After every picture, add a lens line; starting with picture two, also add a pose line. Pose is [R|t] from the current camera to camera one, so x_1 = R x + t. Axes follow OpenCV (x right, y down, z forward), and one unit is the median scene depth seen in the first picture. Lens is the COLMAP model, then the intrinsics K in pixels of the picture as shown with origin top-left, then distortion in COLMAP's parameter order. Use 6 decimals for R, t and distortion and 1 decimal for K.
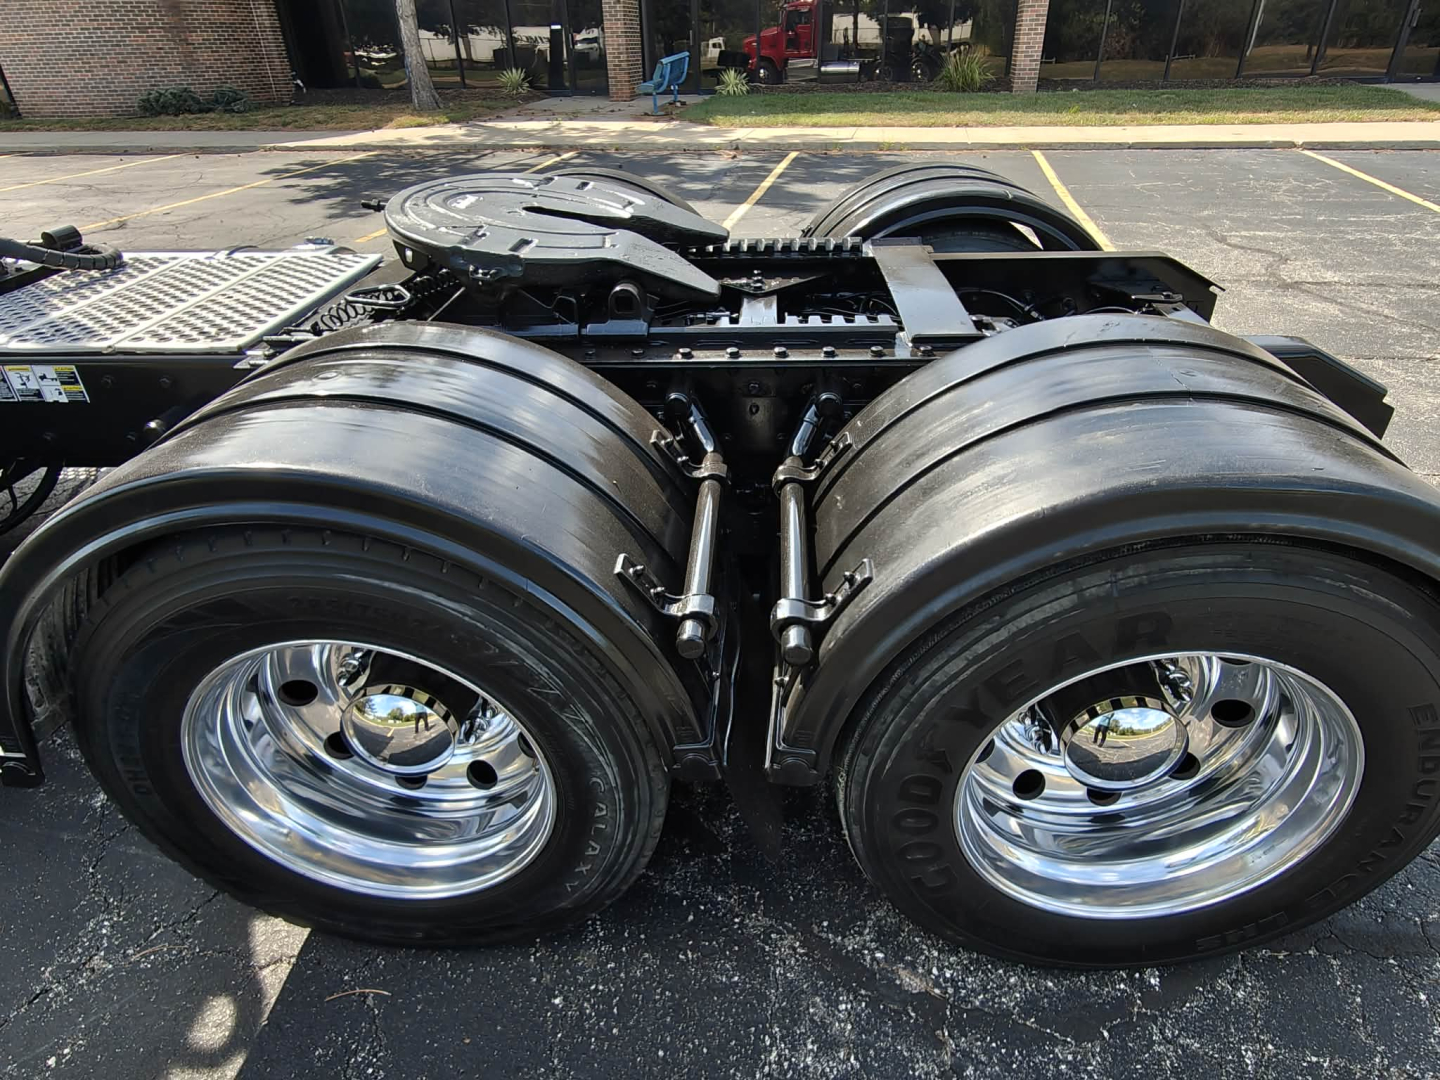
lens RADIAL K [[831.9, 0, 716.3], [0, 831.9, 531.0], [0, 0, 1]] dist [0.005492, -0.000171]
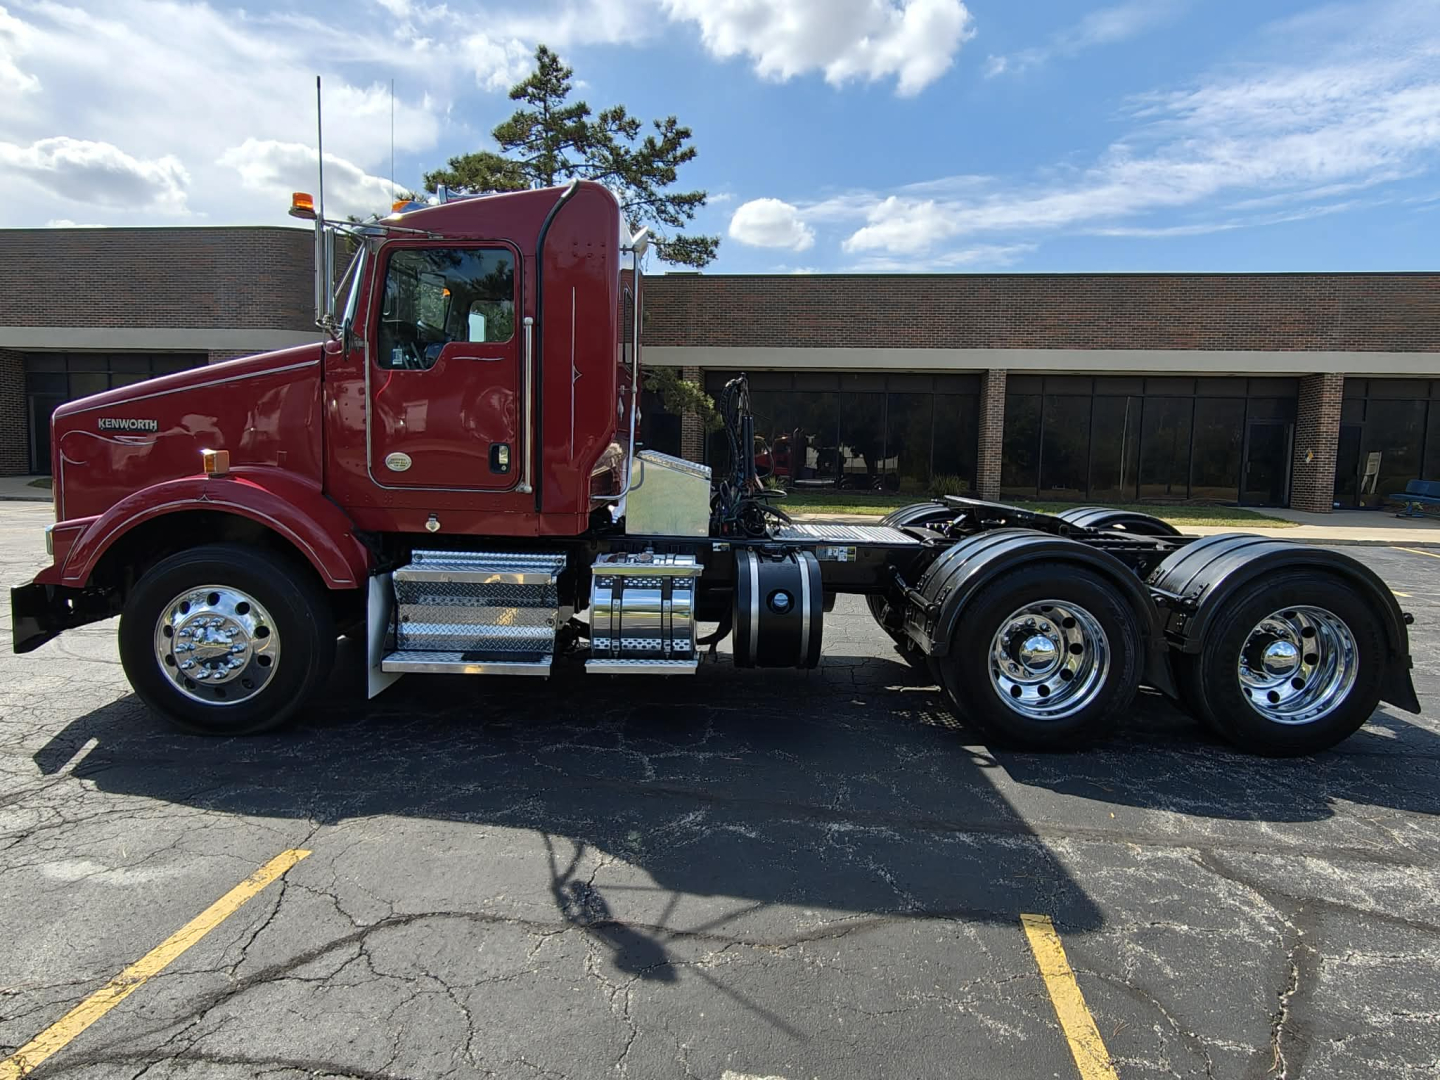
lens RADIAL K [[831.9, 0, 716.3], [0, 831.9, 531.0], [0, 0, 1]] dist [0.005492, -0.000171]
pose [[0.996802, 0.042947, 0.067385, -1.576580], [-0.009613, 0.901614, -0.432434, 1.029551], [-0.079327, 0.430404, 0.899144, -1.559618]]
